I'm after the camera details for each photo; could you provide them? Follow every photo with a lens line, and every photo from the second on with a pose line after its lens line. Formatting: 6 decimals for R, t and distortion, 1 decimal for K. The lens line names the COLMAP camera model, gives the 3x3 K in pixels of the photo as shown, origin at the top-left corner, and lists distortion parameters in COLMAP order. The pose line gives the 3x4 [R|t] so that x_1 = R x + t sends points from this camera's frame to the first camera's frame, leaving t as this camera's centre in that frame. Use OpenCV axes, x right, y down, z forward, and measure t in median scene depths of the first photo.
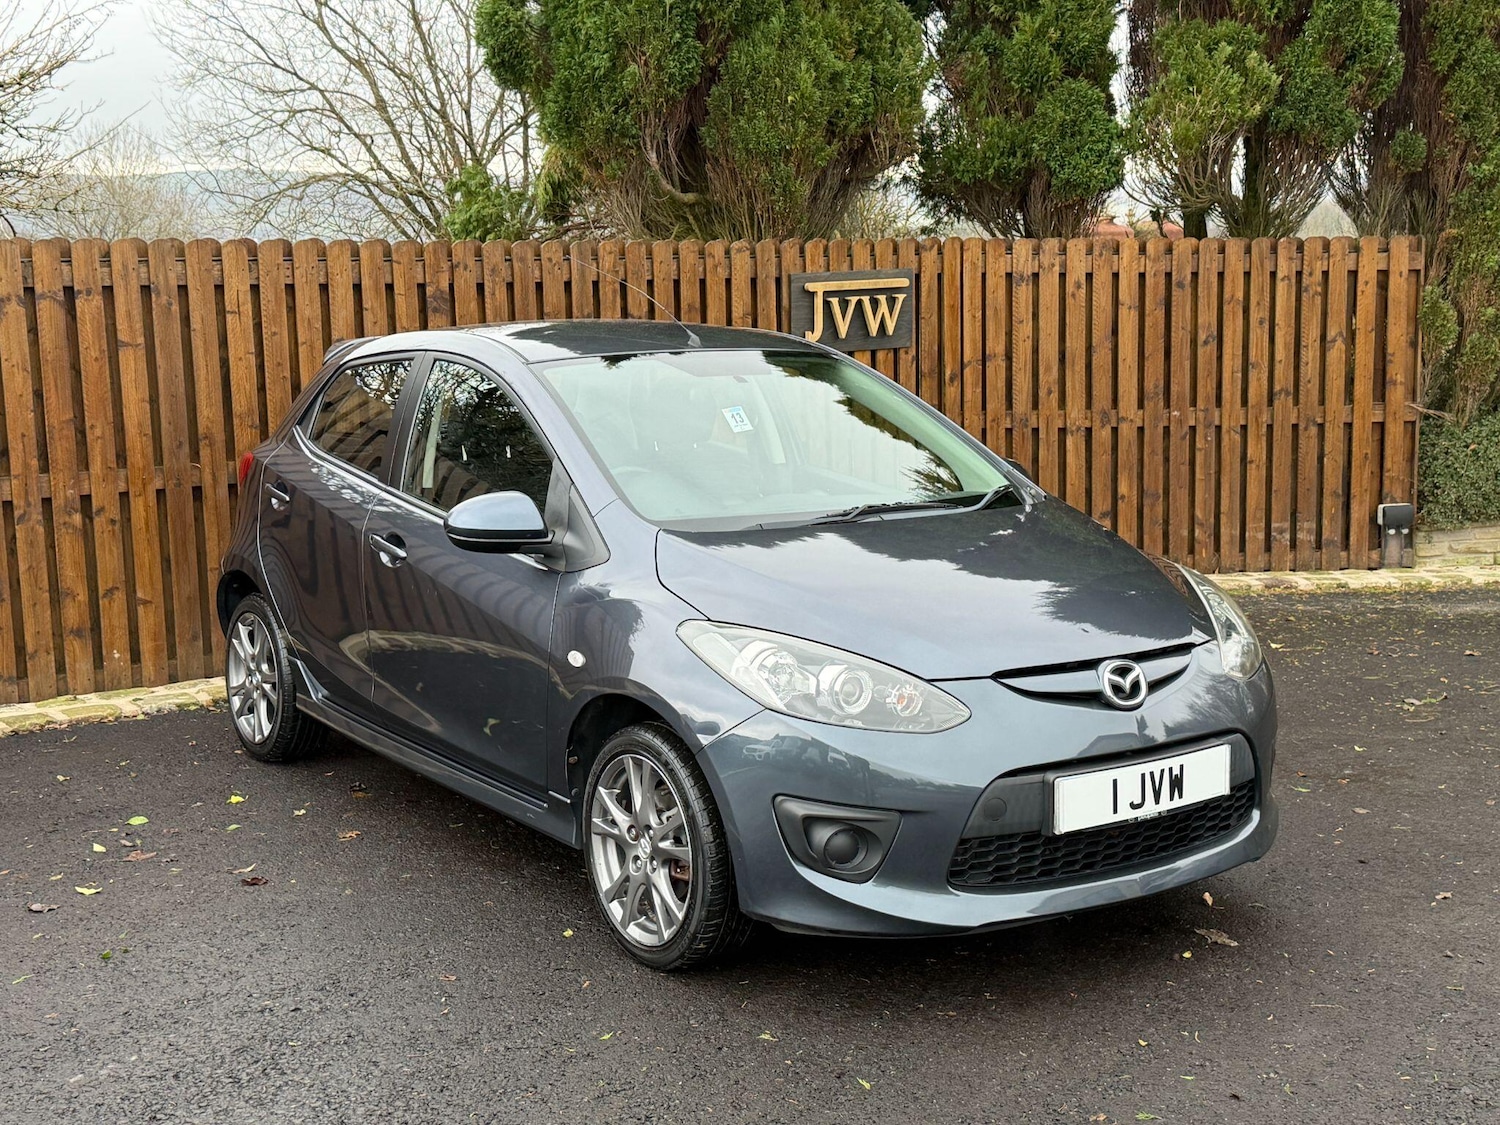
lens RADIAL K [[1902.1, 0, 741.7], [0, 1902.1, 533.8], [0, 0, 1]] dist [0.204187, -0.466112]
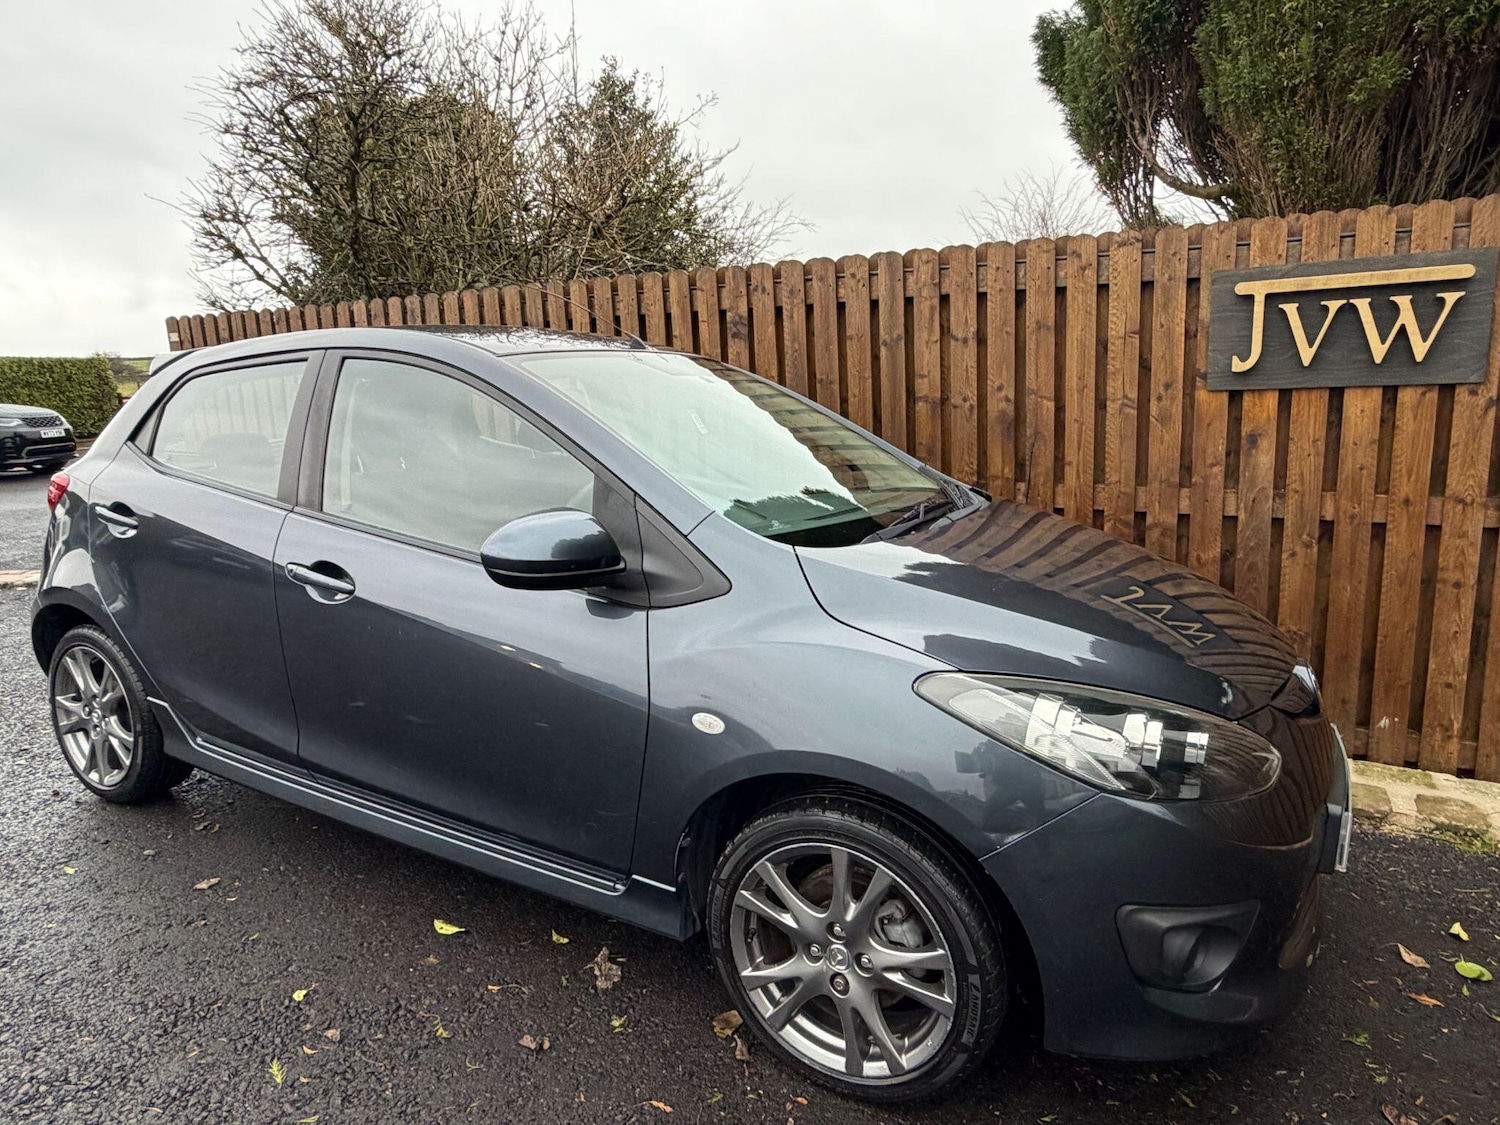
lens RADIAL K [[927.6, 0, 743.6], [0, 927.6, 559.7], [0, 0, 1]] dist [0.000304, -0.000421]
pose [[0.453217, 0.172082, -0.874632, 0.253901], [-0.110329, 0.984474, 0.136523, -0.059637], [0.884546, 0.034622, 0.465166, 0.685378]]
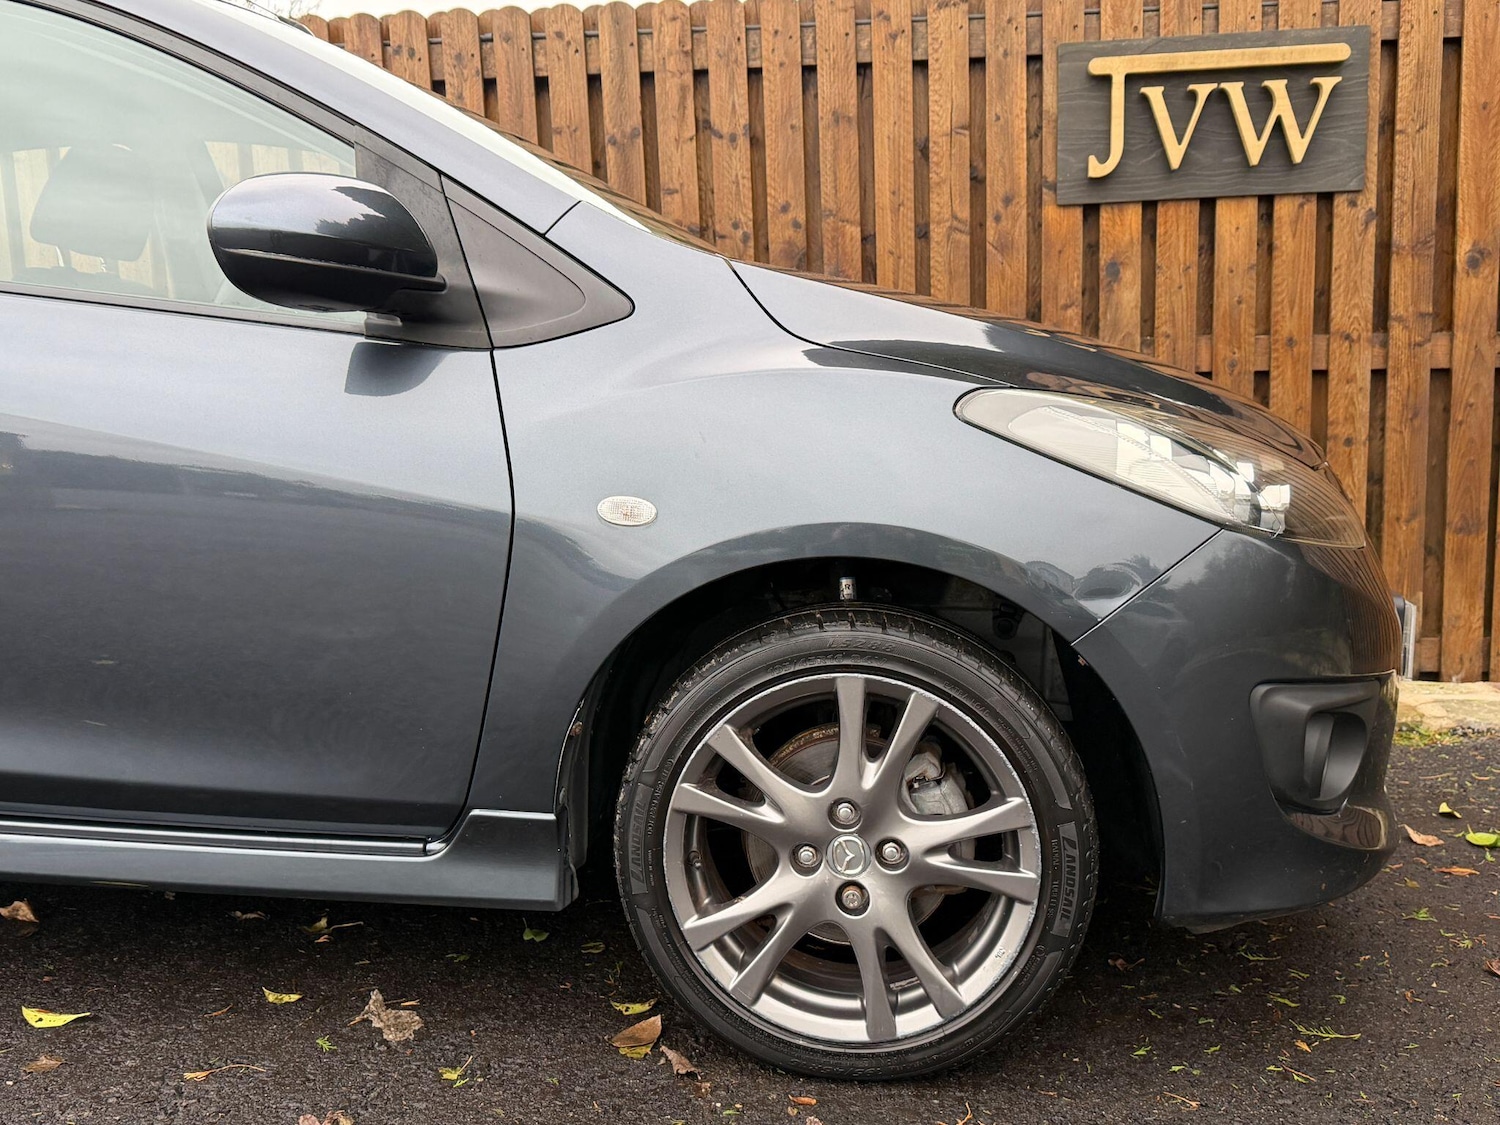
lens RADIAL K [[1359.9, 0, 752.6], [0, 1359.9, 568.1], [0, 0, 1]] dist [0.157248, -0.334088]
pose [[0.756815, 0.098531, -0.646160, 0.216590], [-0.089266, 0.994891, 0.047156, -0.004004], [0.647505, 0.021992, 0.761744, 0.647987]]
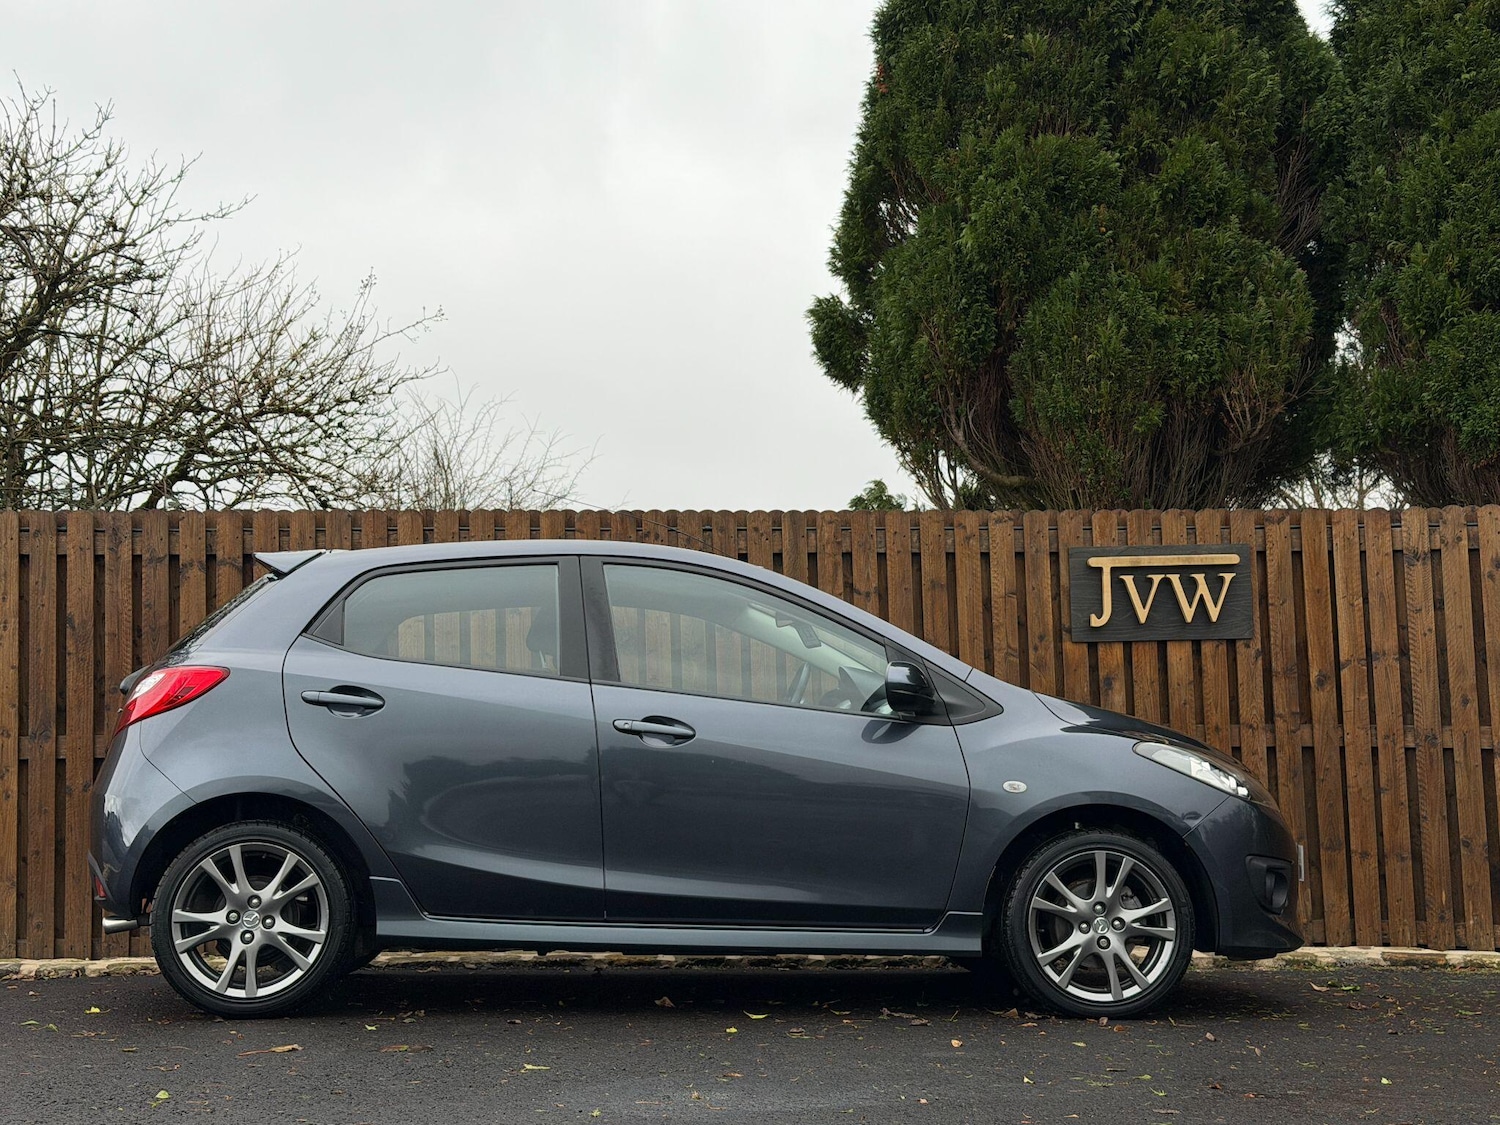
lens RADIAL K [[2063.5, 0, 752.6], [0, 2063.5, 565.7], [0, 0, 1]] dist [0.161919, -0.206307]
pose [[0.866785, -0.040437, -0.497040, 0.356724], [-0.073426, 0.975495, -0.207408, 0.073354], [0.493247, 0.216274, 0.842575, 0.146741]]
